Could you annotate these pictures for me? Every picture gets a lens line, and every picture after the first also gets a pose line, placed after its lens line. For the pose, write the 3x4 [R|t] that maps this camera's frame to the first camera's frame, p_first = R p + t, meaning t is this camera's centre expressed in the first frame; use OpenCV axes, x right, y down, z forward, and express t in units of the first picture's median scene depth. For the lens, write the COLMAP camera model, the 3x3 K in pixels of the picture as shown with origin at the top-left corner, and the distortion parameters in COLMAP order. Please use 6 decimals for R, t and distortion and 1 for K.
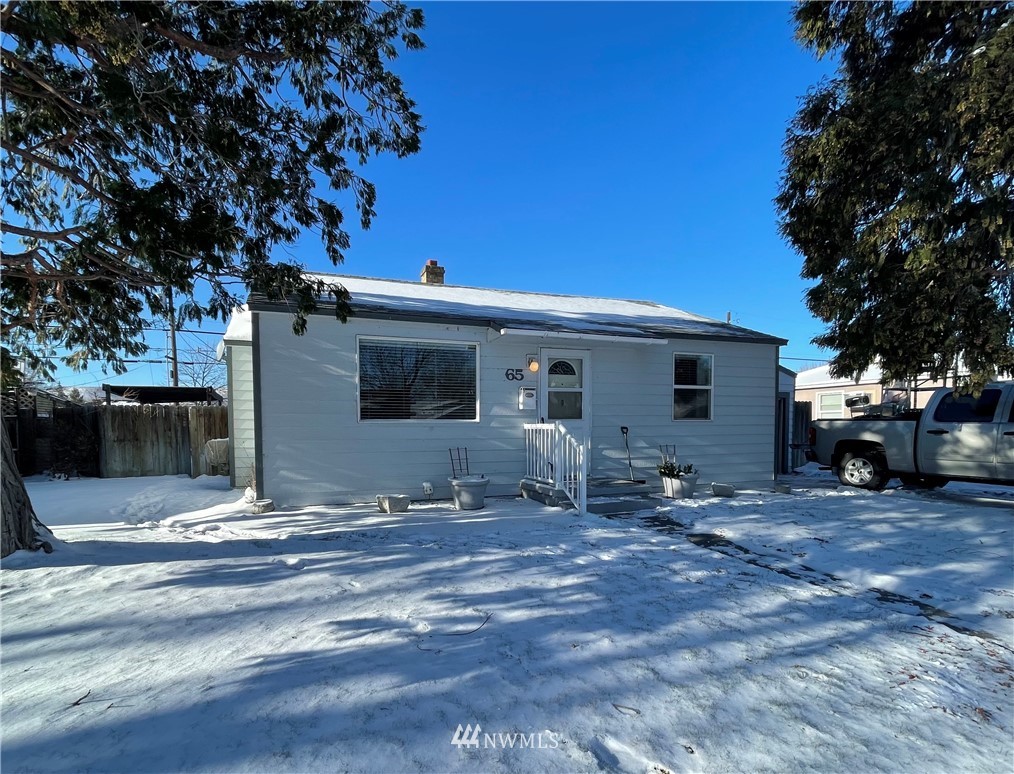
lens RADIAL K [[438.0, 0, 507.1], [0, 438.0, 418.7], [0, 0, 1]] dist [-0.000566, 0.000639]
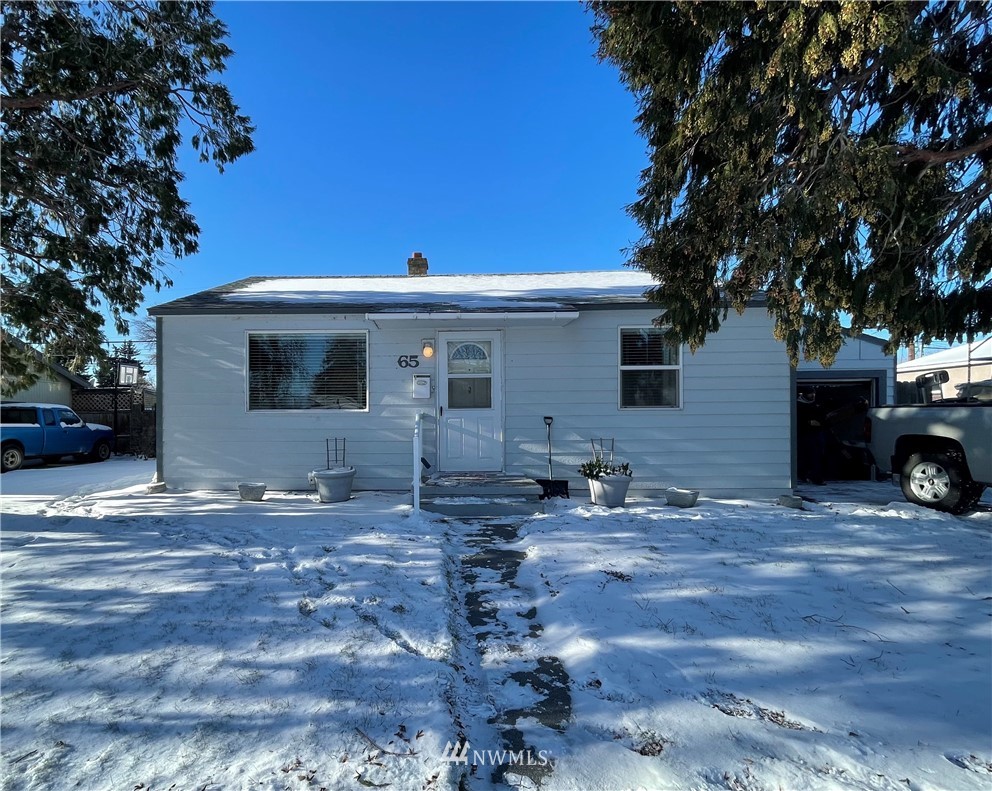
lens RADIAL K [[439.7, 0, 496.0], [0, 439.7, 395.5], [0, 0, 1]] dist [-0.000002, -0.000602]
pose [[0.944990, -0.017409, -0.326637, 0.581733], [0.006779, 0.999411, -0.033653, 0.006532], [0.327030, 0.029587, 0.944551, 0.195188]]
